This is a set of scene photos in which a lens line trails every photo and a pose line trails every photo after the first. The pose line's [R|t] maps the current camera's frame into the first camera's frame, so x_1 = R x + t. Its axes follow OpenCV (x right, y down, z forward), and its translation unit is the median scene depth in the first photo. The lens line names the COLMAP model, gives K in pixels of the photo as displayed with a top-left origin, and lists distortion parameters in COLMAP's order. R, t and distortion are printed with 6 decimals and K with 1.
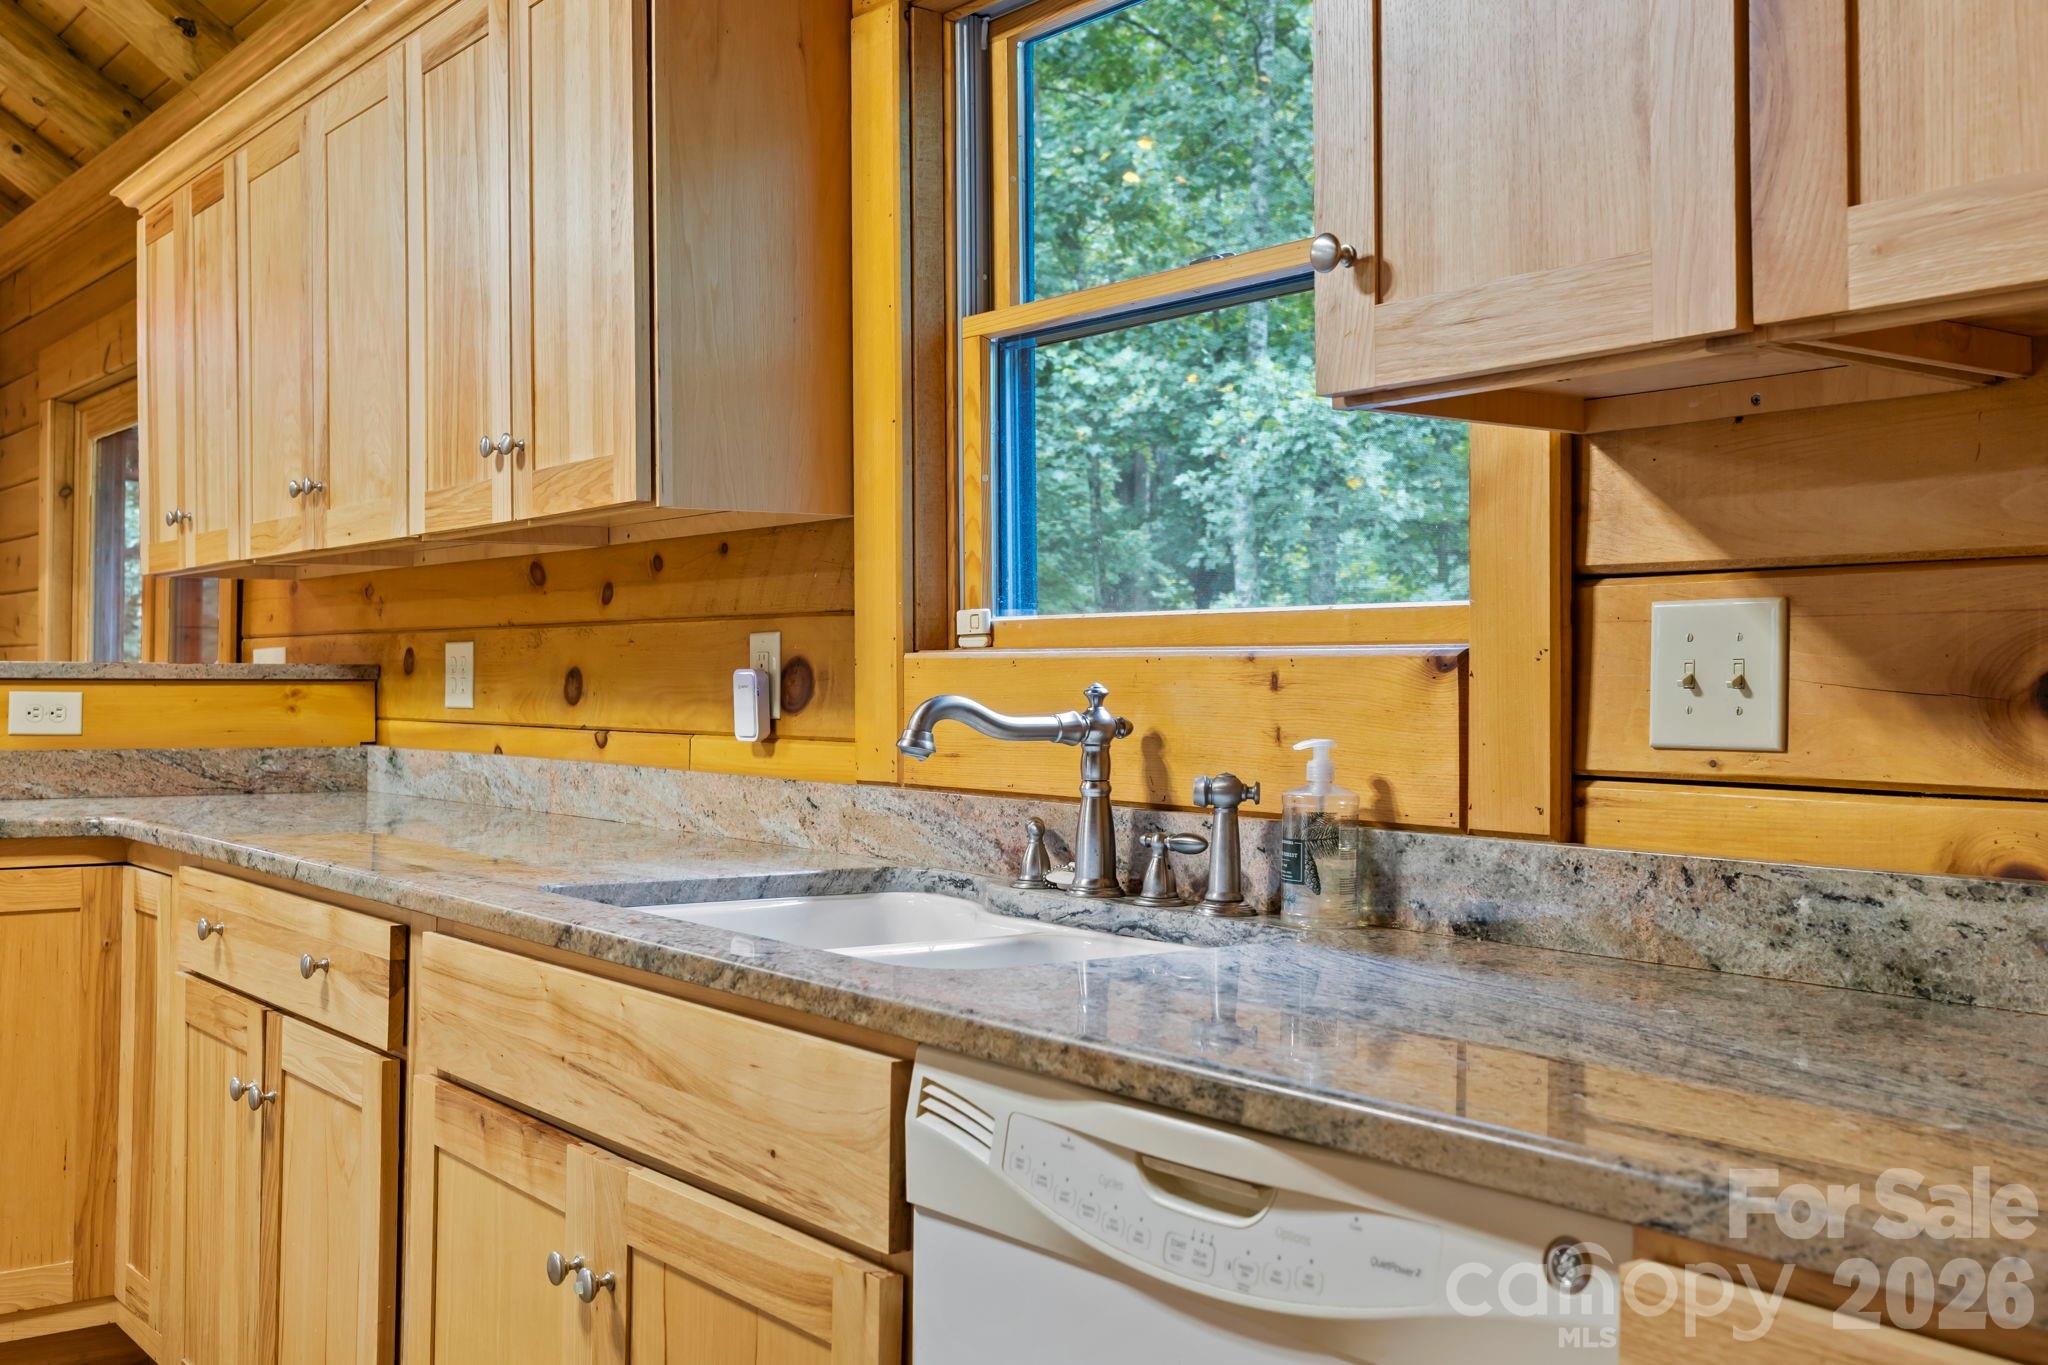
lens RADIAL K [[1992.9, 0, 1004.0], [0, 1992.9, 646.8], [0, 0, 1]] dist [0.003623, 0.000000]
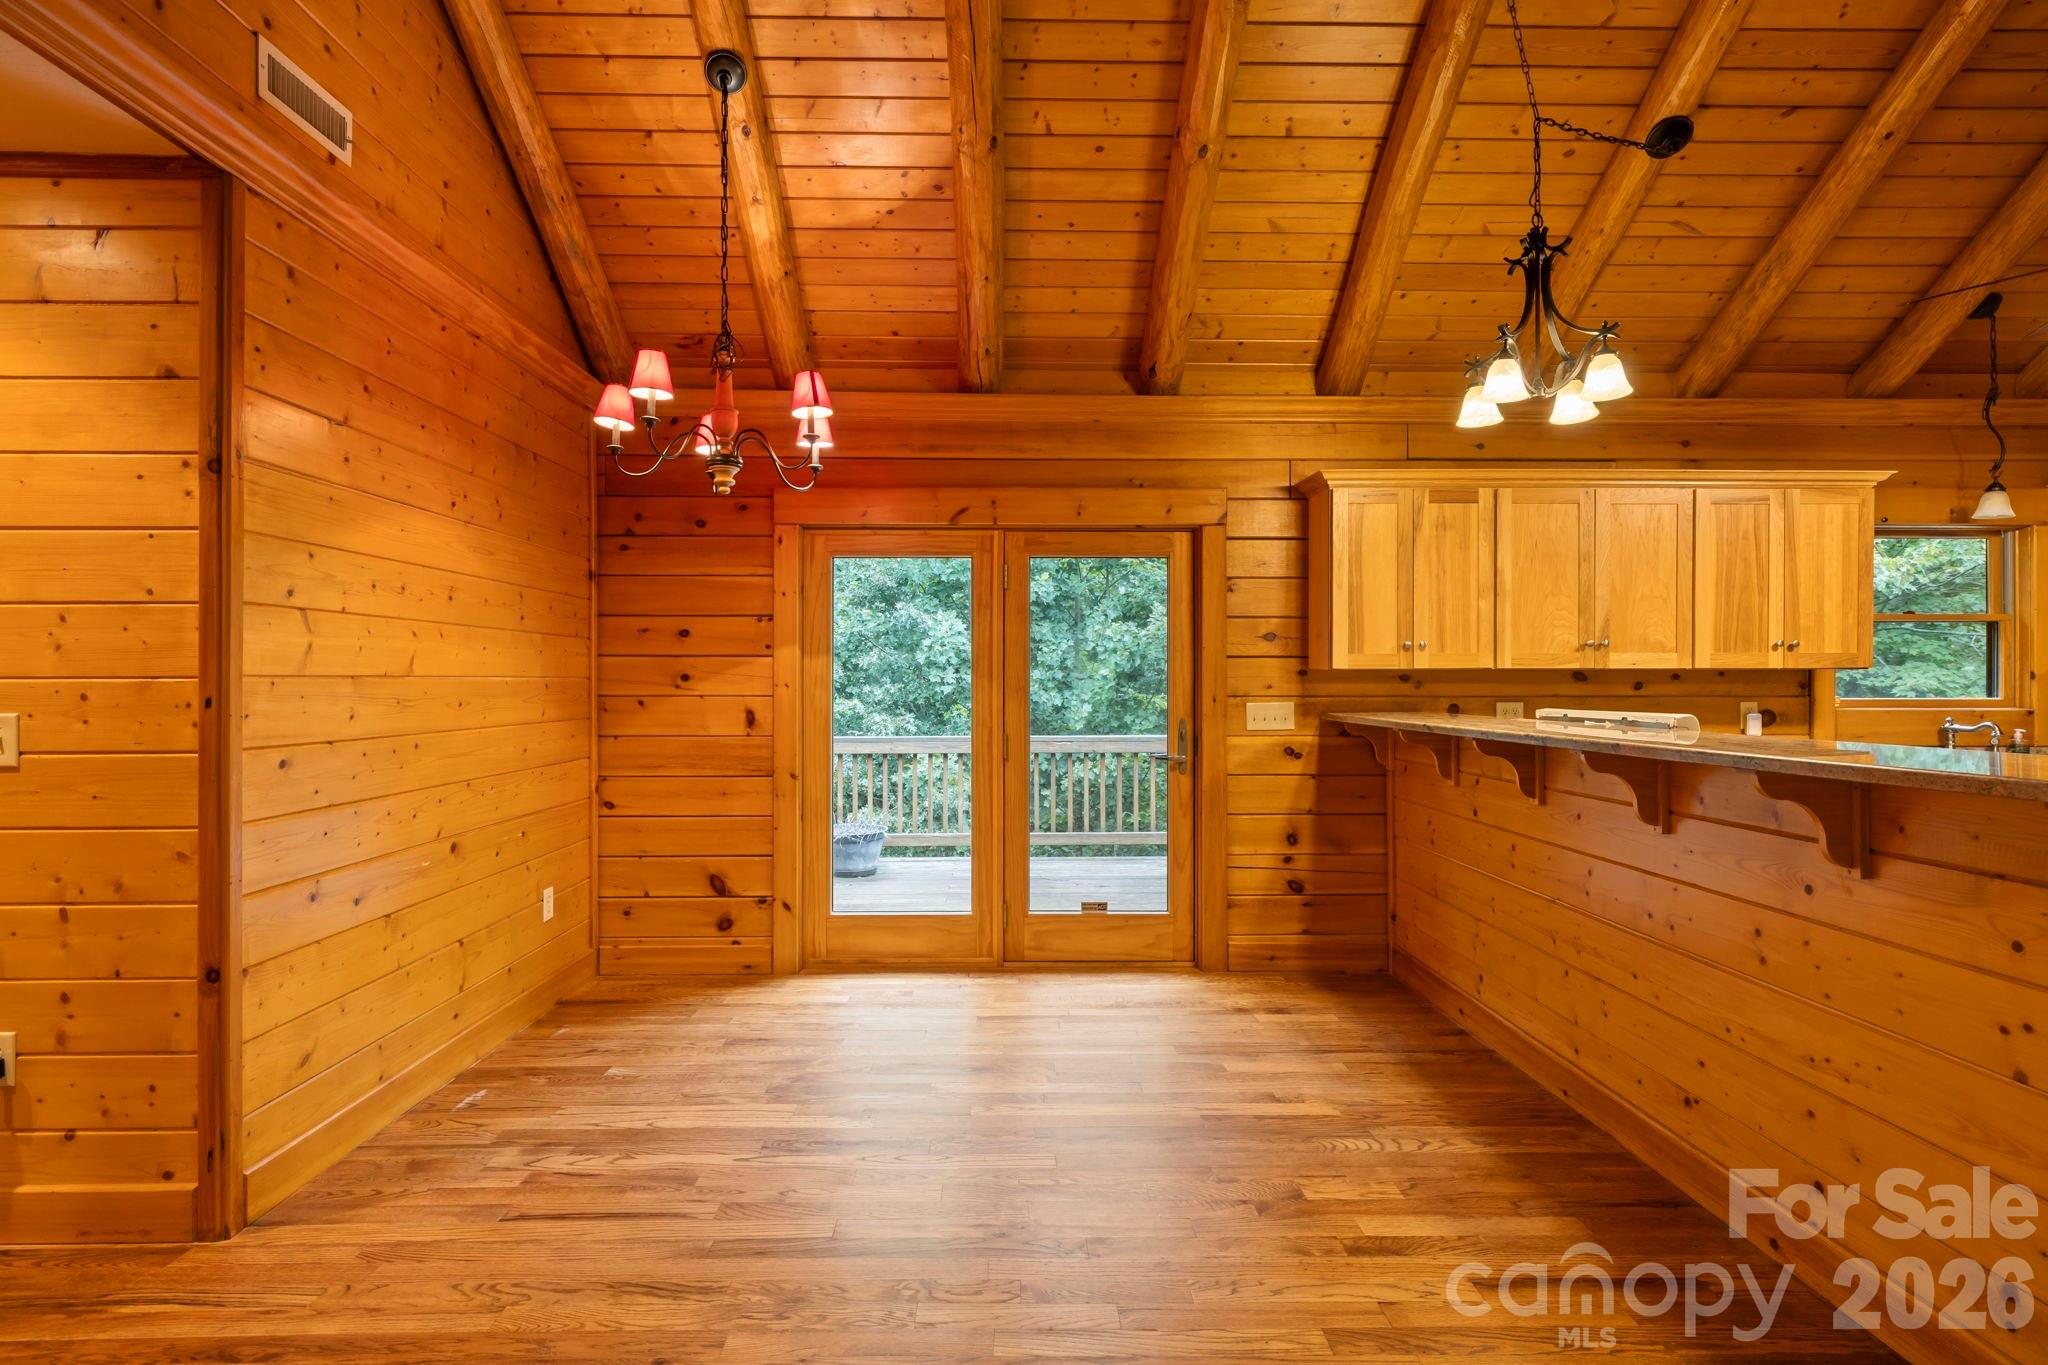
lens RADIAL K [[1011.0, 0, 1016.2], [0, 1011.0, 673.7], [0, 0, 1]] dist [-0.006063, 0.003123]
pose [[0.603850, -0.001203, 0.797097, -2.130612], [-0.009700, 0.999914, 0.008857, -0.055401], [-0.797039, -0.013080, 0.603786, 0.977306]]
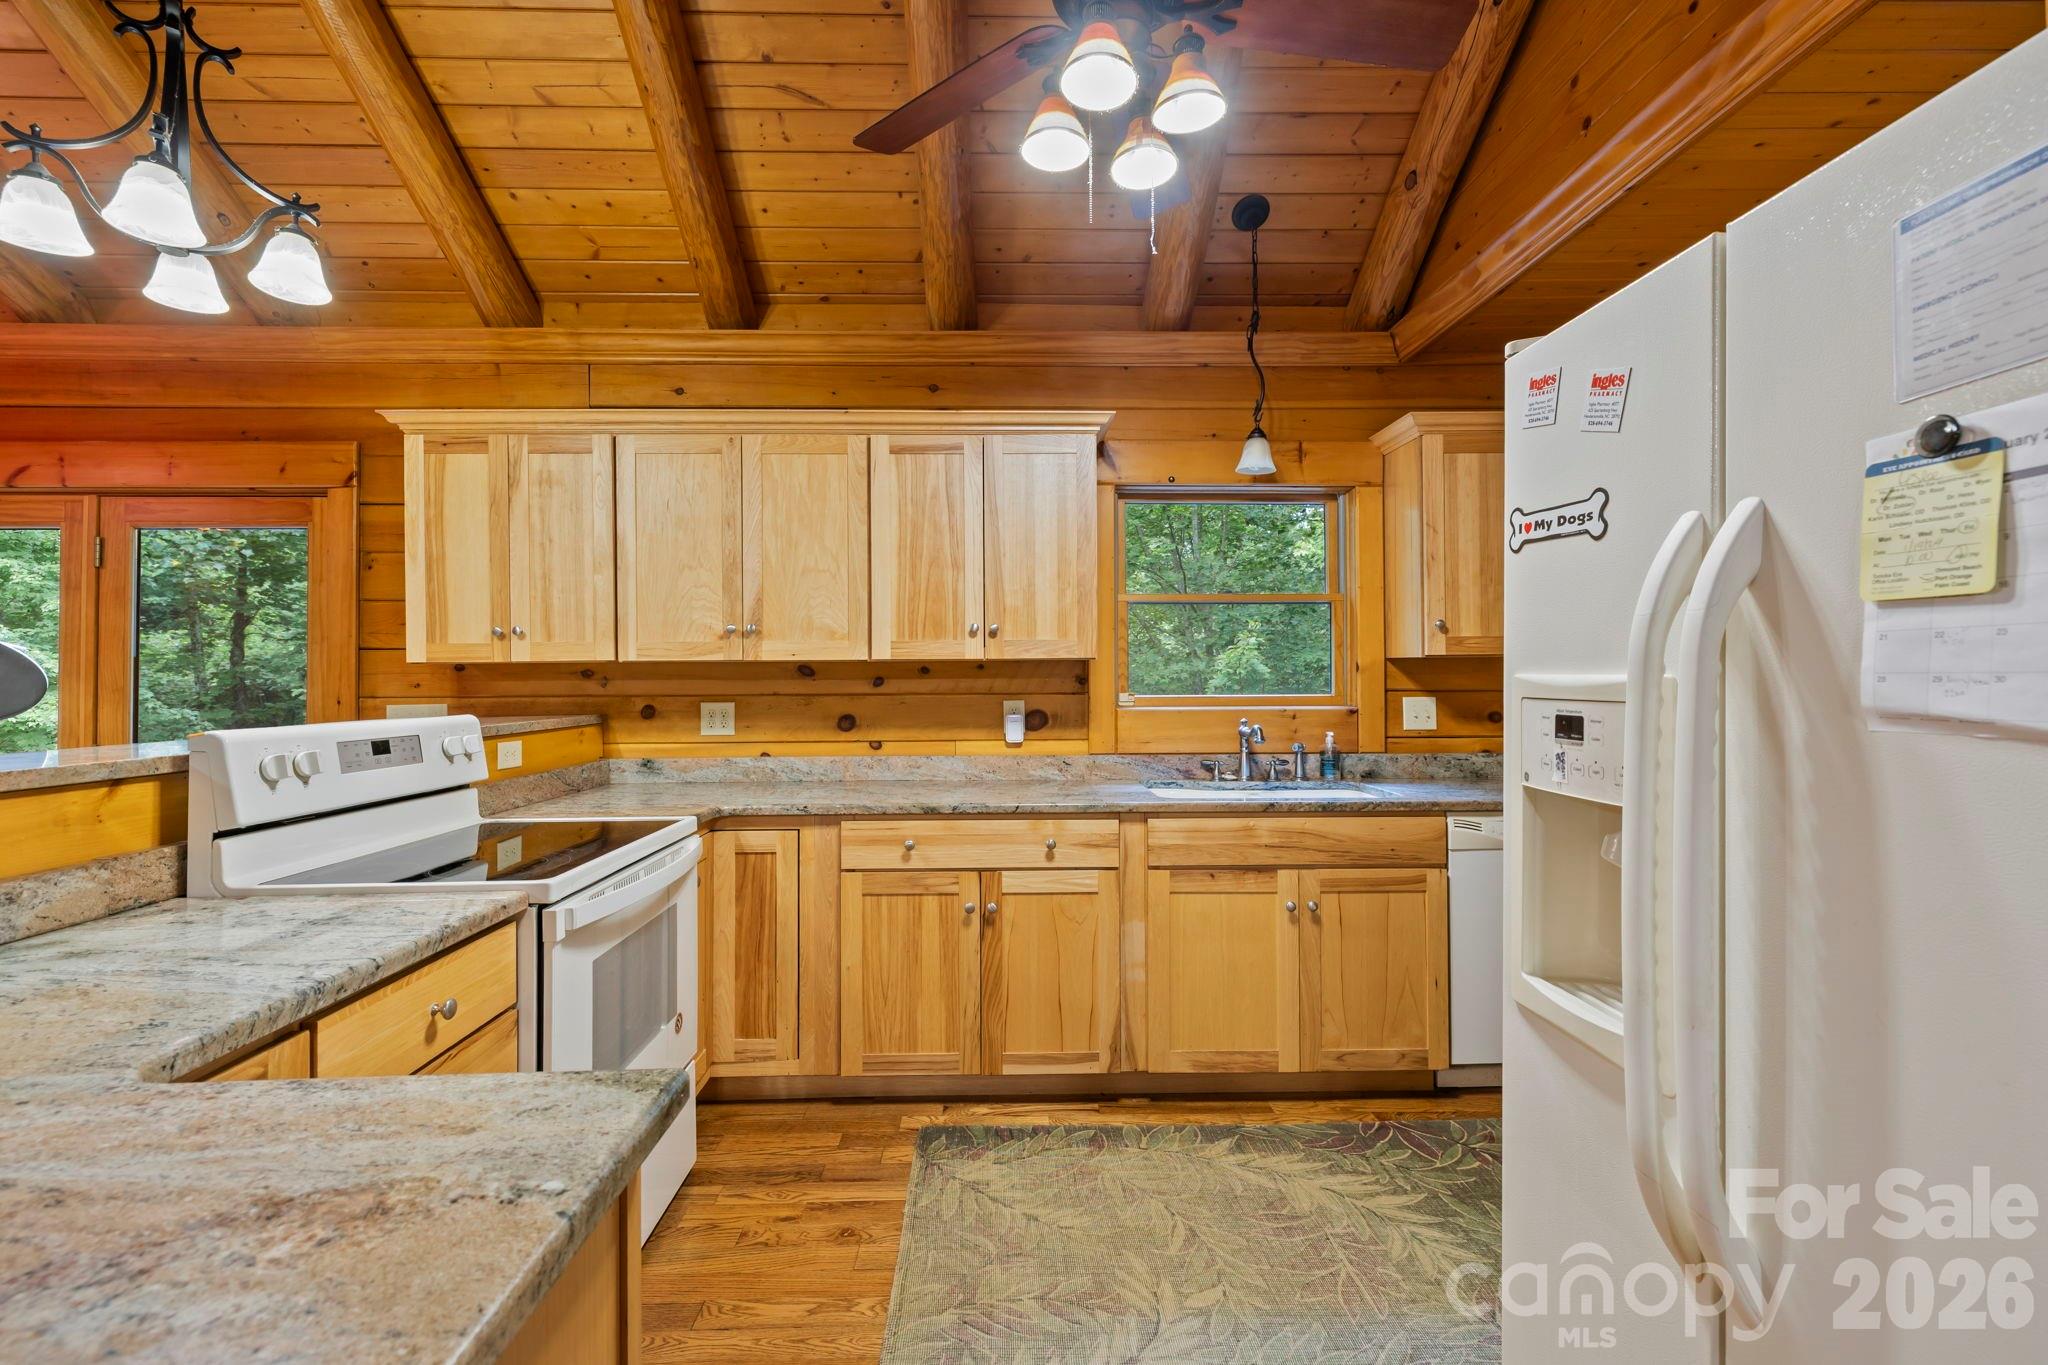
lens RADIAL K [[884.1, 0, 1008.6], [0, 884.1, 665.5], [0, 0, 1]] dist [0.002667, 0.000735]
pose [[0.595579, 0.001689, 0.803295, -1.070575], [-0.004795, 0.999987, 0.001453, -0.055243], [-0.803283, -0.004717, 0.595579, 0.322051]]
